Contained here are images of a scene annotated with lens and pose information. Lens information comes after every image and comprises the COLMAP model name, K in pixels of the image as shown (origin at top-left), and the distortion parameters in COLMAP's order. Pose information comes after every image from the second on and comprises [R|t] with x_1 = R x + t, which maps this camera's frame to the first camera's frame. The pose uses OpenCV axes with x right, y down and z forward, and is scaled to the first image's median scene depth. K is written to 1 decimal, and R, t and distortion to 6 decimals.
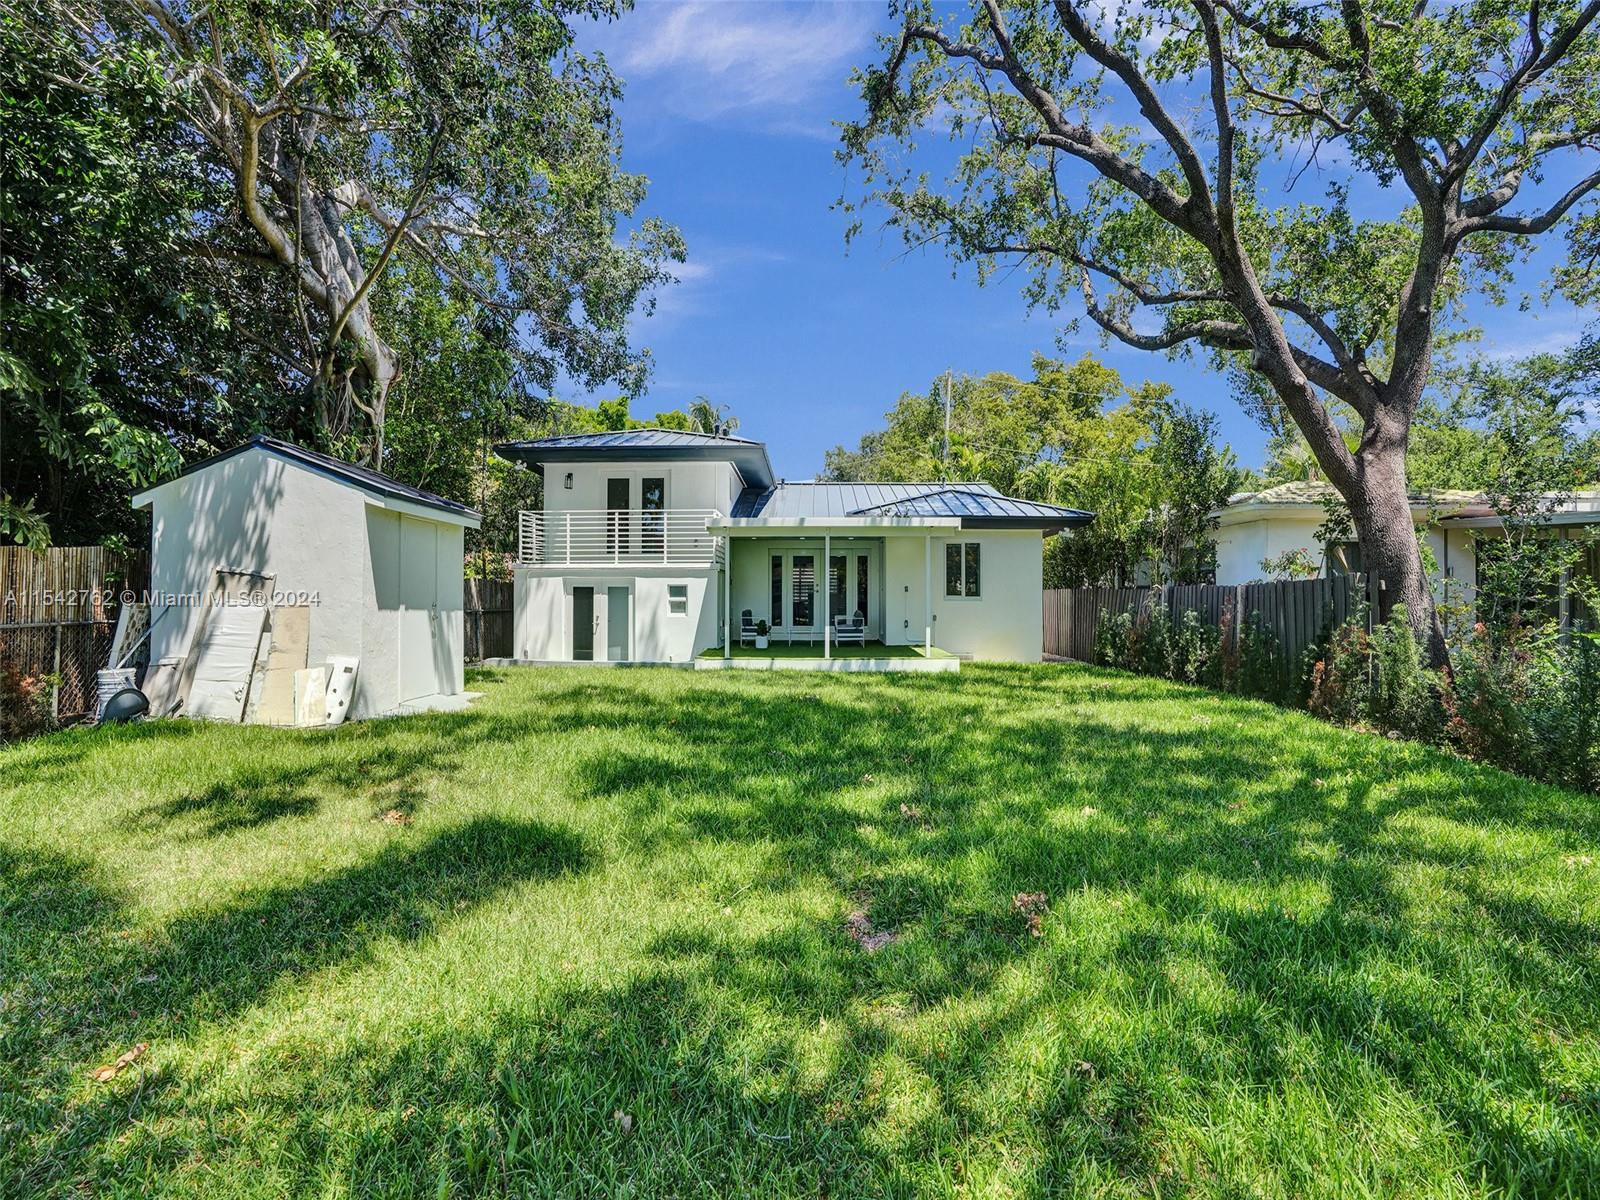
lens RADIAL K [[747.0, 0, 800.4], [0, 747.0, 586.6], [0, 0, 1]] dist [-0.026794, -0.000374]
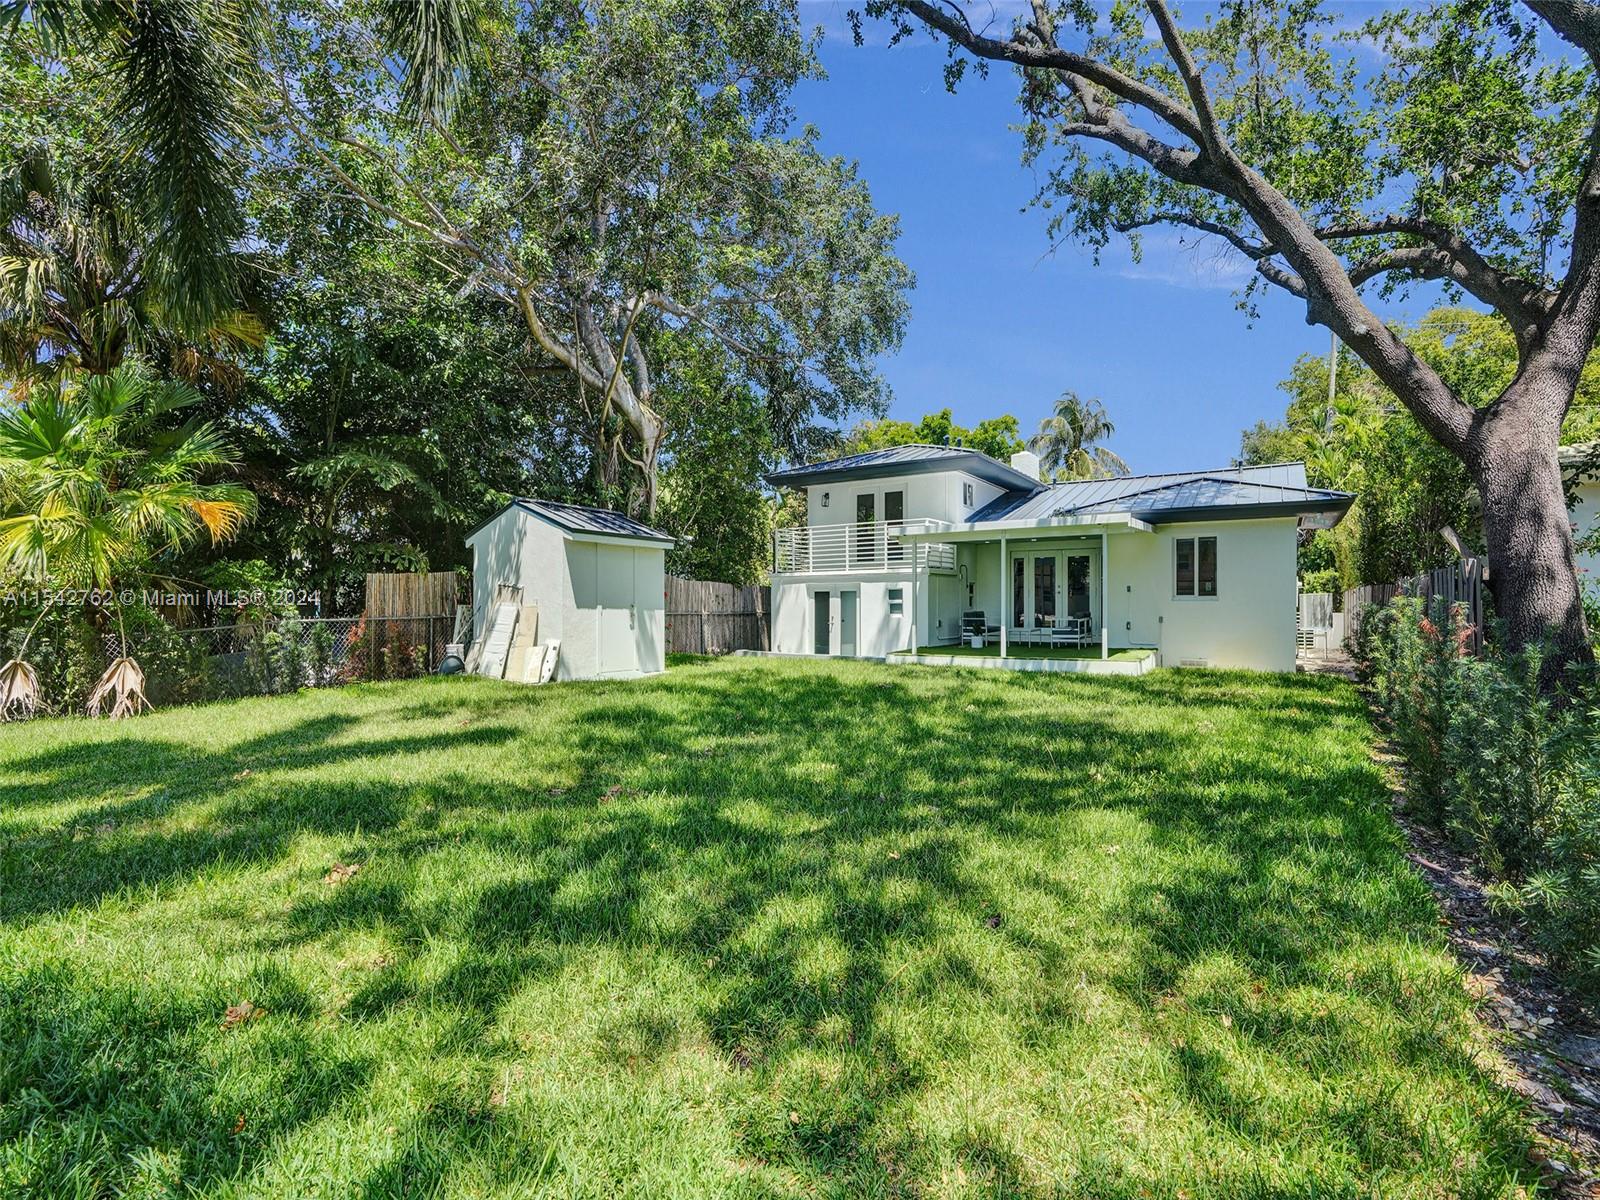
lens RADIAL K [[747.0, 0, 799.1], [0, 747.0, 611.1], [0, 0, 1]] dist [-0.026794, -0.000374]
pose [[0.857753, -0.000823, -0.514062, 0.284448], [0.014413, 0.999644, 0.022449, 0.004572], [0.513860, -0.026665, 0.857459, -0.022117]]
